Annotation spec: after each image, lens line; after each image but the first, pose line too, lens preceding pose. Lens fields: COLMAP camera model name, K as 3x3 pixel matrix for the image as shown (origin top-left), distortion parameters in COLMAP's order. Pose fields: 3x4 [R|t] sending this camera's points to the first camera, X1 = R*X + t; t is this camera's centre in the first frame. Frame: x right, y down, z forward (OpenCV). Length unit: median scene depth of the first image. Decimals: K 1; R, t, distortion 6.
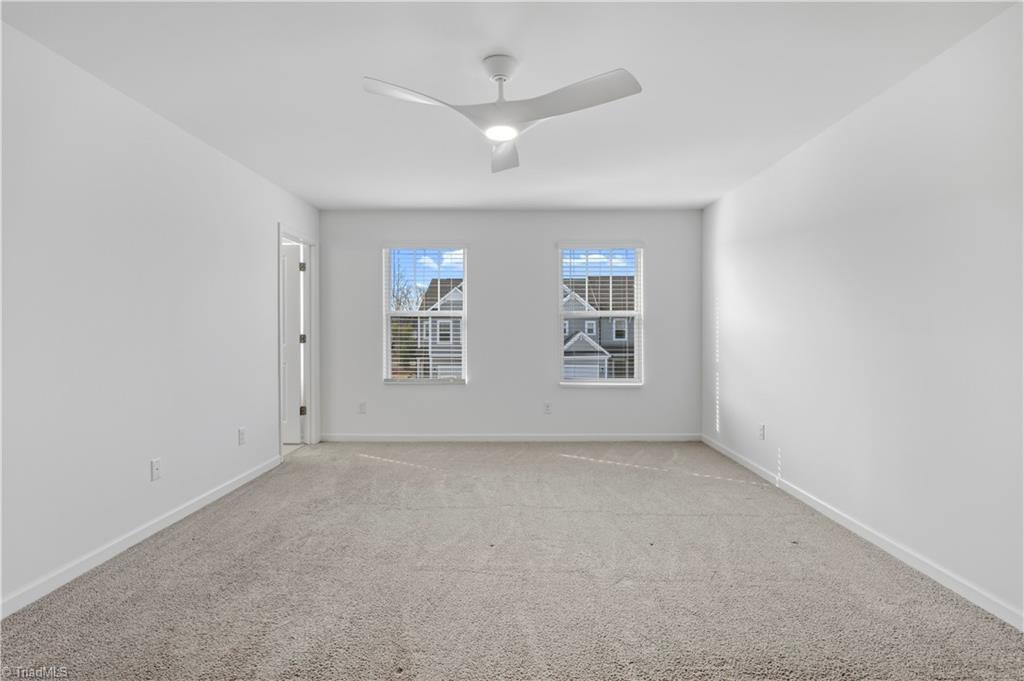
lens RADIAL K [[500.2, 0, 513.4], [0, 500.2, 338.3], [0, 0, 1]] dist [-0.003511, 0.000168]
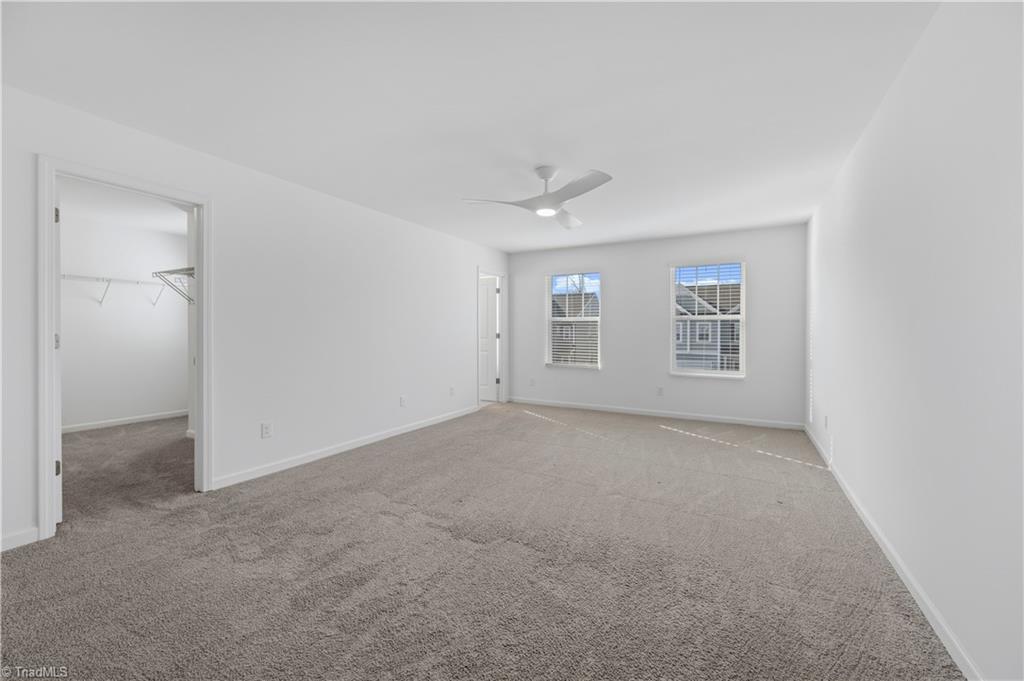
lens RADIAL K [[399.1, 0, 511.2], [0, 399.1, 339.8], [0, 0, 1]] dist [0.000206, -0.000120]
pose [[0.878268, 0.013126, -0.477988, 0.230672], [-0.009479, 0.999905, 0.010041, 0.000005], [0.478074, -0.004288, 0.878309, -0.100256]]
